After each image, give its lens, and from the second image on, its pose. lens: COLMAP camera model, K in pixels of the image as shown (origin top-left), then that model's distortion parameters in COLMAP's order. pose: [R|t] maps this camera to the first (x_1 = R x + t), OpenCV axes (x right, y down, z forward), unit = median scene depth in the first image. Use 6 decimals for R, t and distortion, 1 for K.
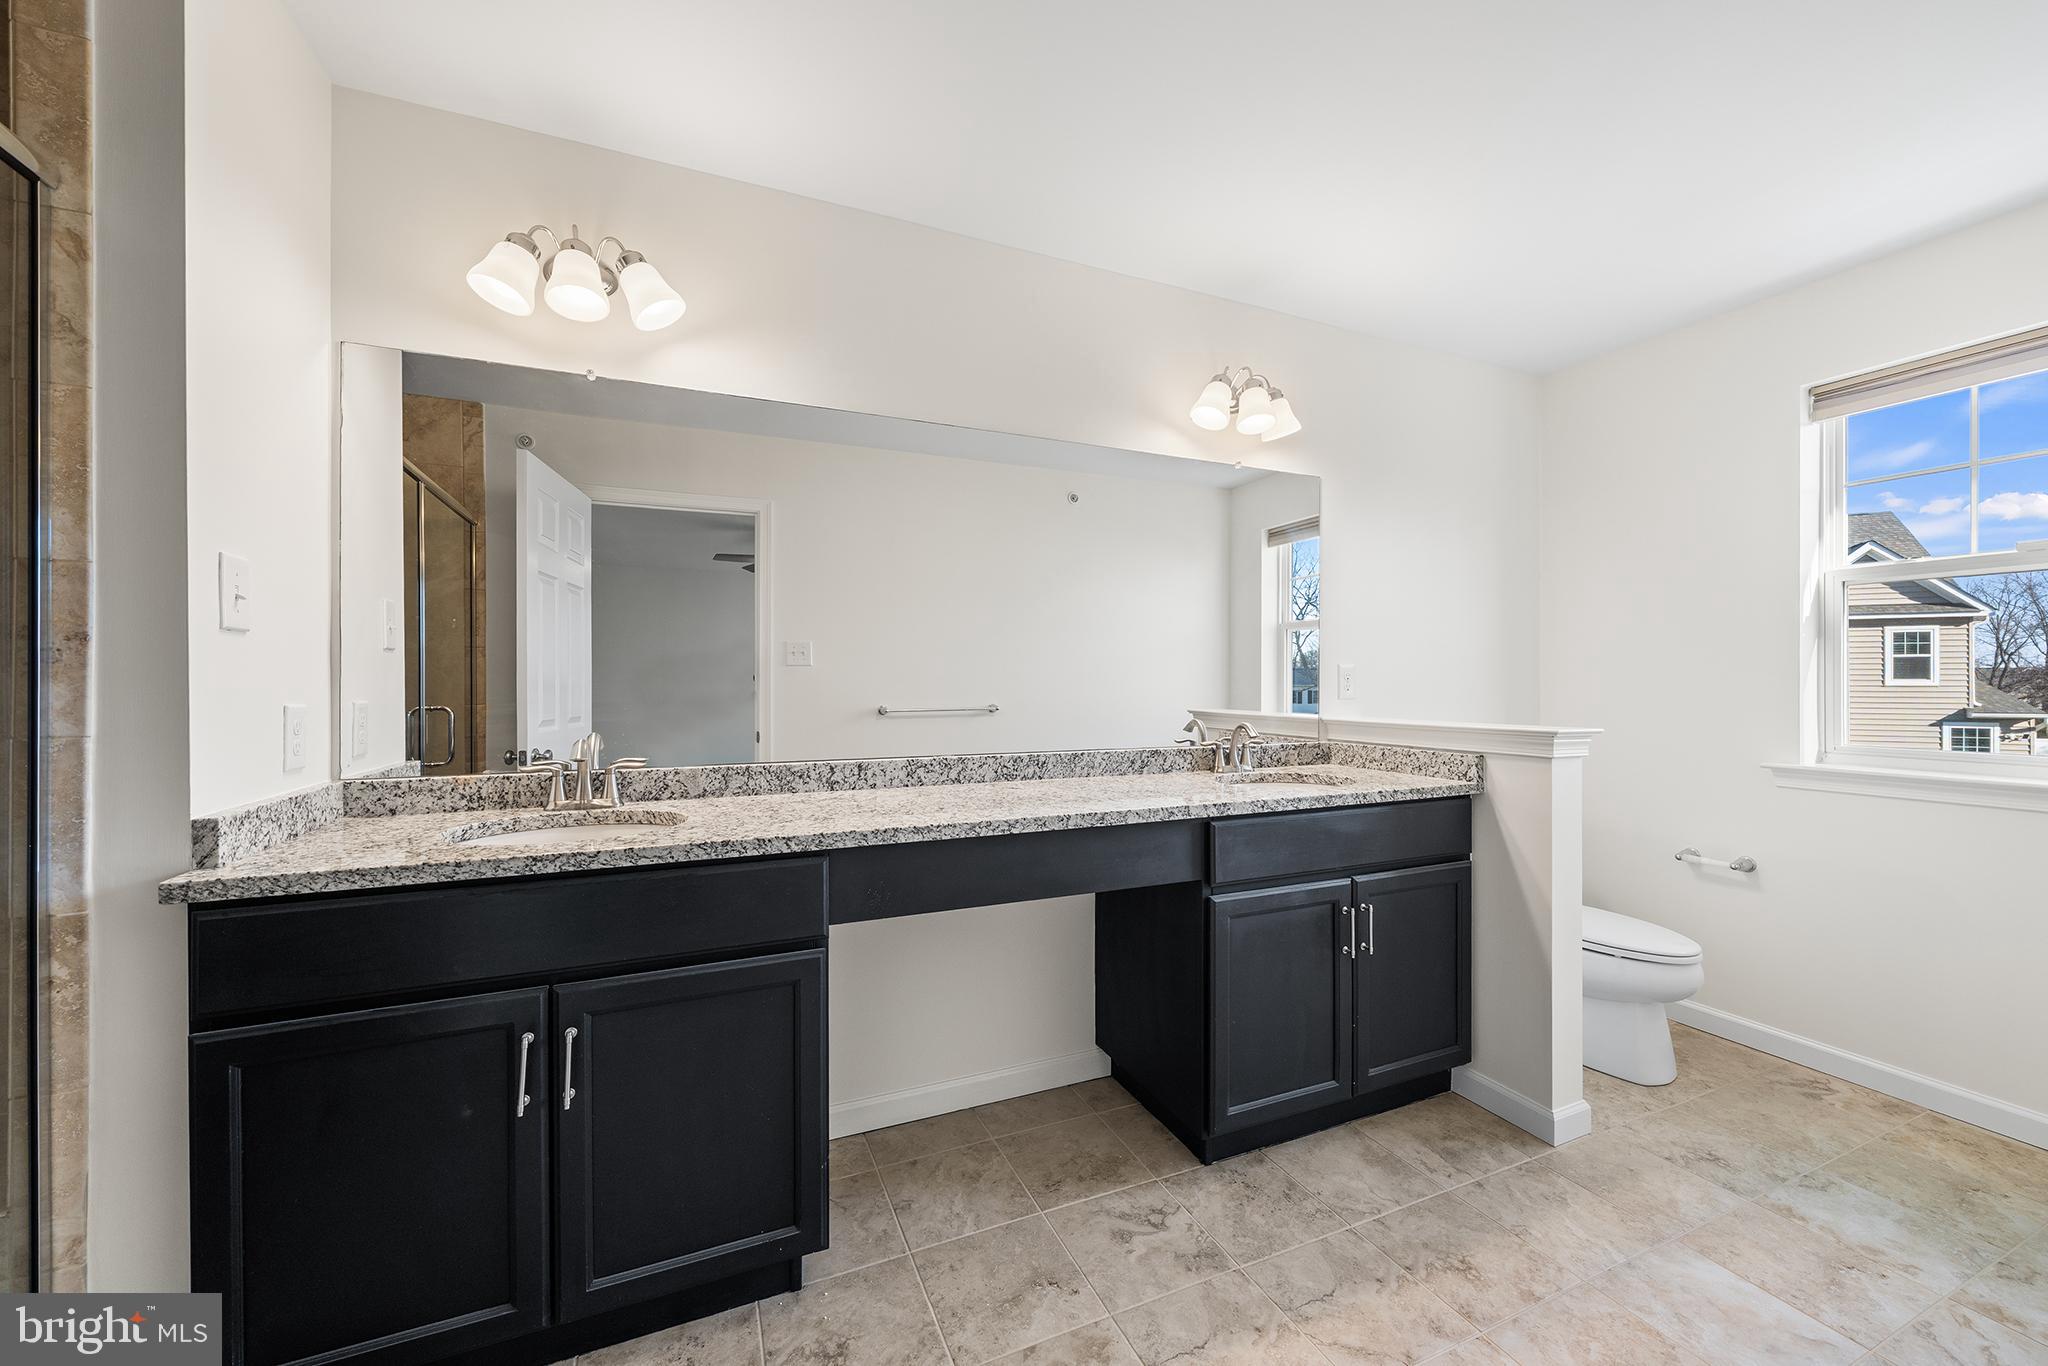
lens RADIAL K [[763.2, 0, 1024.0], [0, 763.2, 683.0], [0, 0, 1]] dist [-0.000621, -0.000069]
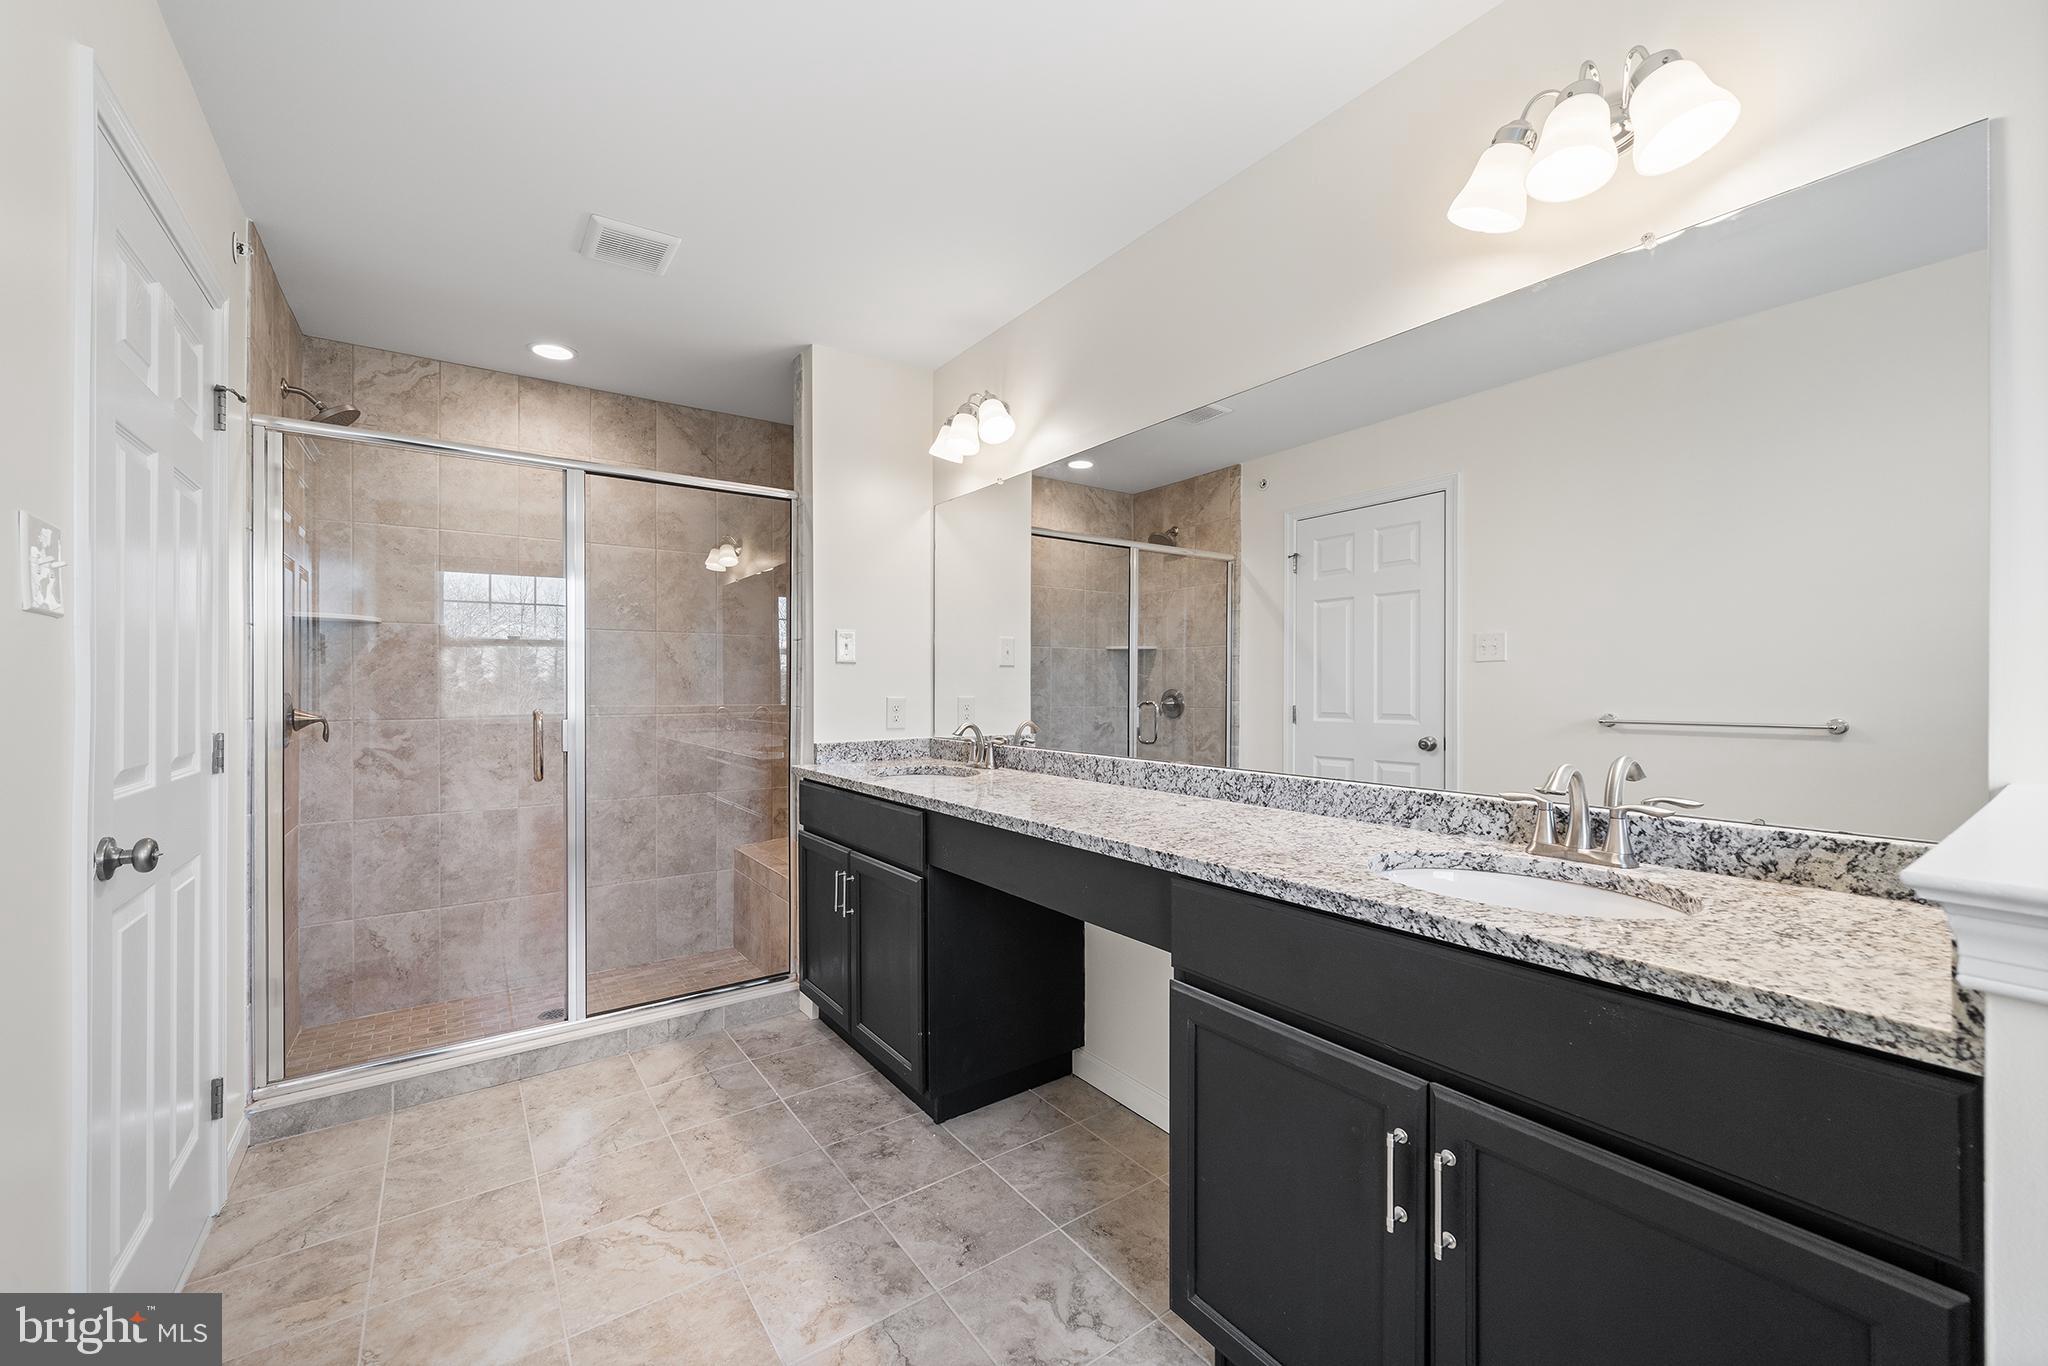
lens RADIAL K [[794.9, 0, 1028.2], [0, 794.9, 684.9], [0, 0, 1]] dist [-0.000124, 0.000192]
pose [[0.225270, -0.000876, -0.974296, 0.864778], [0.000793, 0.999999, -0.000716, -0.001449], [0.974296, -0.000612, 0.225271, 0.629015]]
